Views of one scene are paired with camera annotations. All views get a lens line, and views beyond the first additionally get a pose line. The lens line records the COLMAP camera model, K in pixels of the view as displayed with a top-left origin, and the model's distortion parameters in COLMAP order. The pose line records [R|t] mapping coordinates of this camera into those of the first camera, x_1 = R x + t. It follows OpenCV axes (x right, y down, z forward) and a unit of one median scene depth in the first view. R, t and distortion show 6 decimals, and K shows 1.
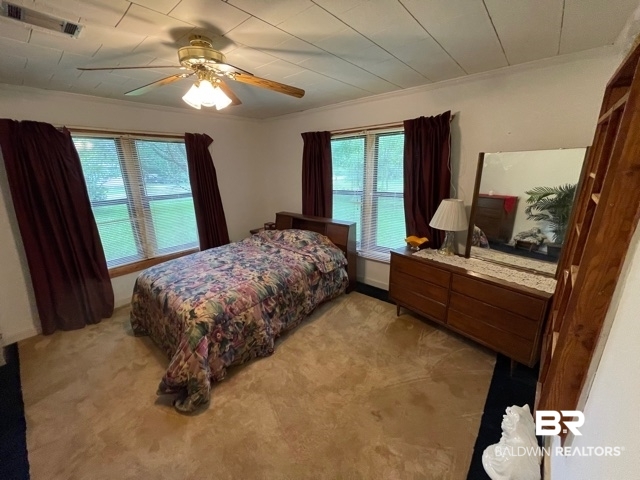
lens RADIAL K [[259.1, 0, 318.3], [0, 259.1, 240.9], [0, 0, 1]] dist [-0.002007, 0.000023]
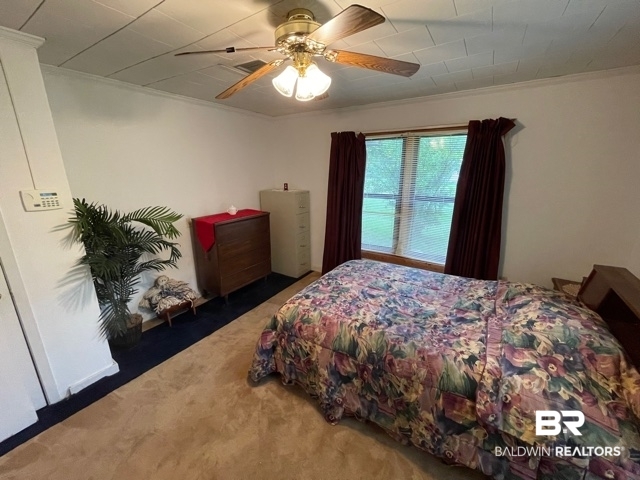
lens RADIAL K [[259.1, 0, 318.9], [0, 259.1, 239.7], [0, 0, 1]] dist [-0.002007, 0.000023]
pose [[0.119873, 0.285562, -0.950834, 0.342845], [-0.277785, 0.929133, 0.244024, -0.201847], [0.953135, 0.234876, 0.190702, 0.664916]]
